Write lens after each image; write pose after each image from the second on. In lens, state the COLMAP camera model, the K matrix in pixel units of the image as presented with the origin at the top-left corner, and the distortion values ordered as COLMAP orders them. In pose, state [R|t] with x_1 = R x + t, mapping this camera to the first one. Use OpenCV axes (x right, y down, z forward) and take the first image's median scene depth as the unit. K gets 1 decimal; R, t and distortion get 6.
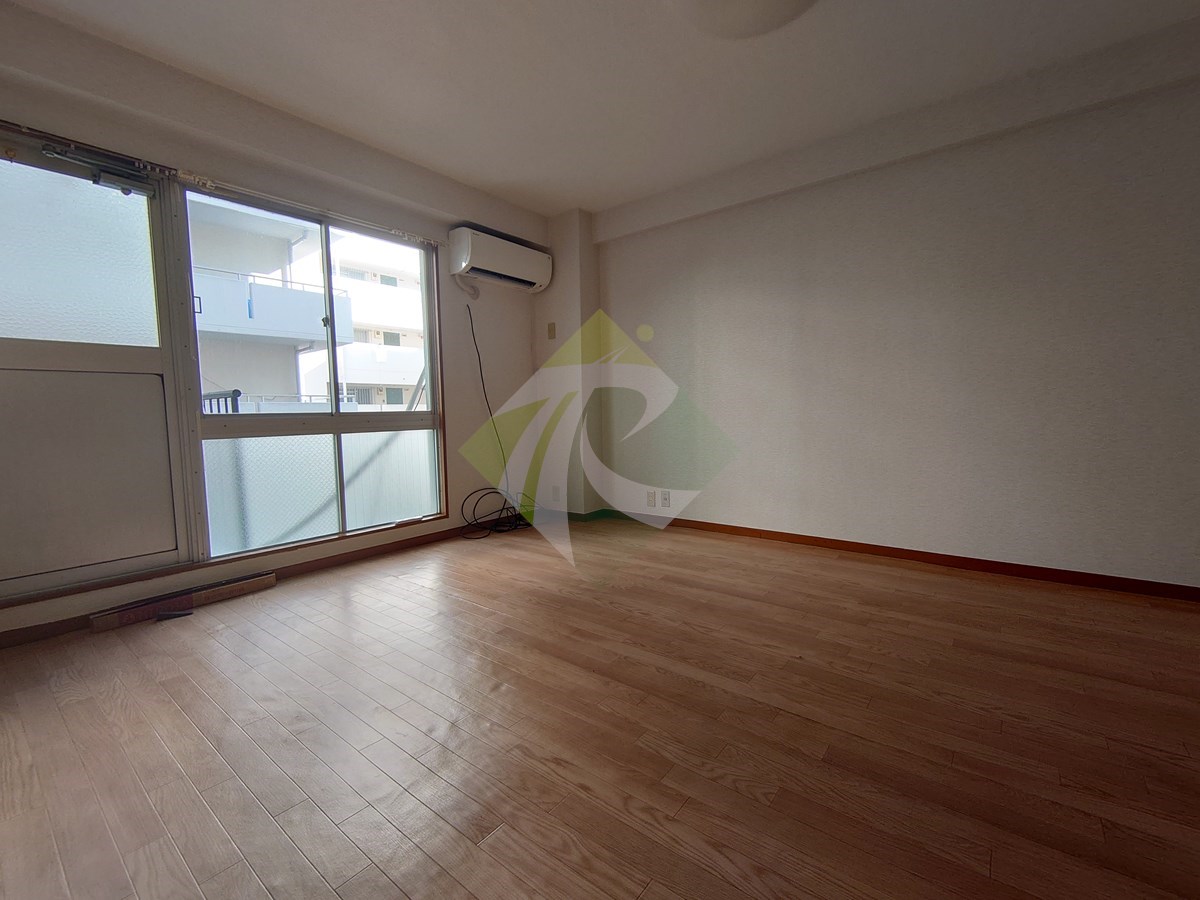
lens RADIAL K [[524.6, 0, 599.0], [0, 524.6, 449.6], [0, 0, 1]] dist [0.001423, -0.000169]
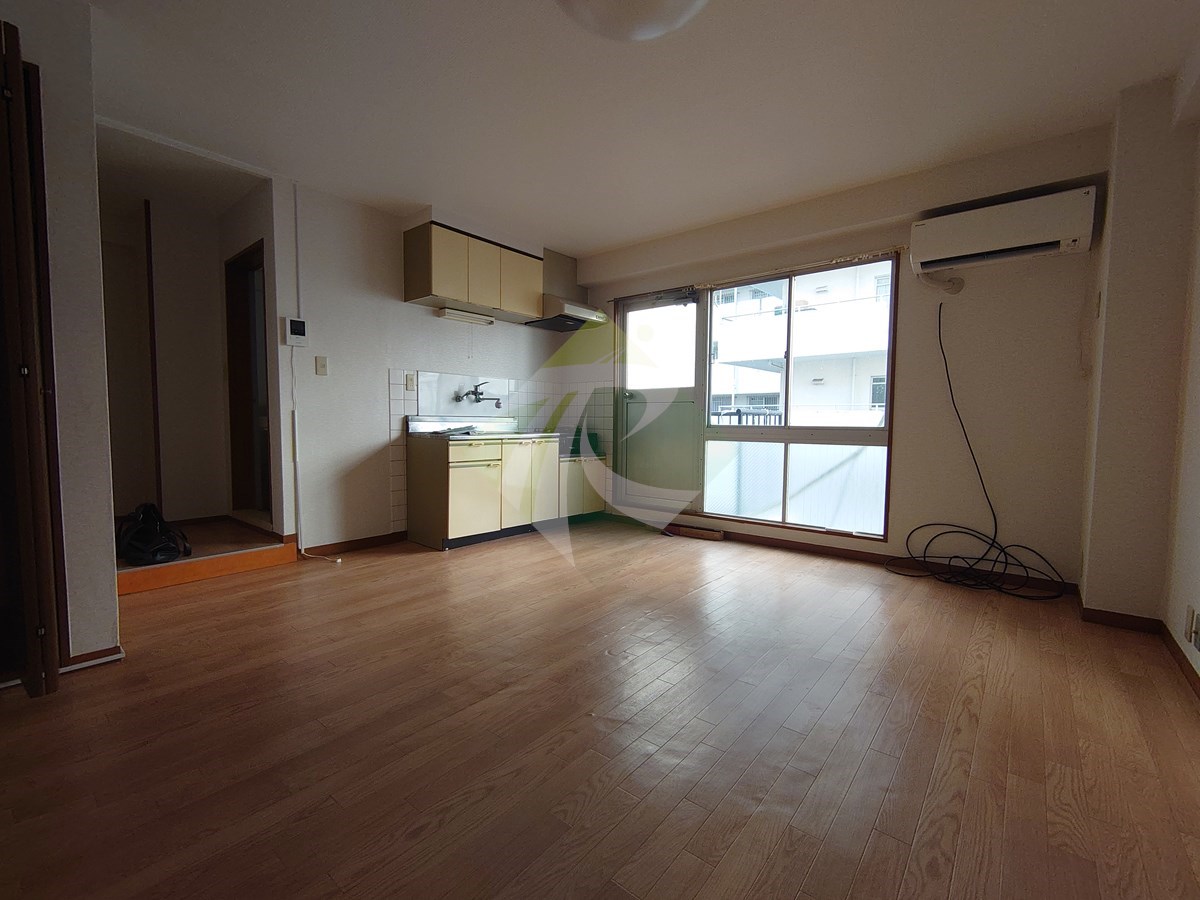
lens RADIAL K [[503.1, 0, 599.3], [0, 503.1, 452.8], [0, 0, 1]] dist [-0.011900, -0.000139]
pose [[-0.015026, 0.078582, -0.996794, 0.700109], [-0.082815, 0.993384, 0.079561, -0.066685], [0.996452, 0.083745, -0.008419, 0.576020]]
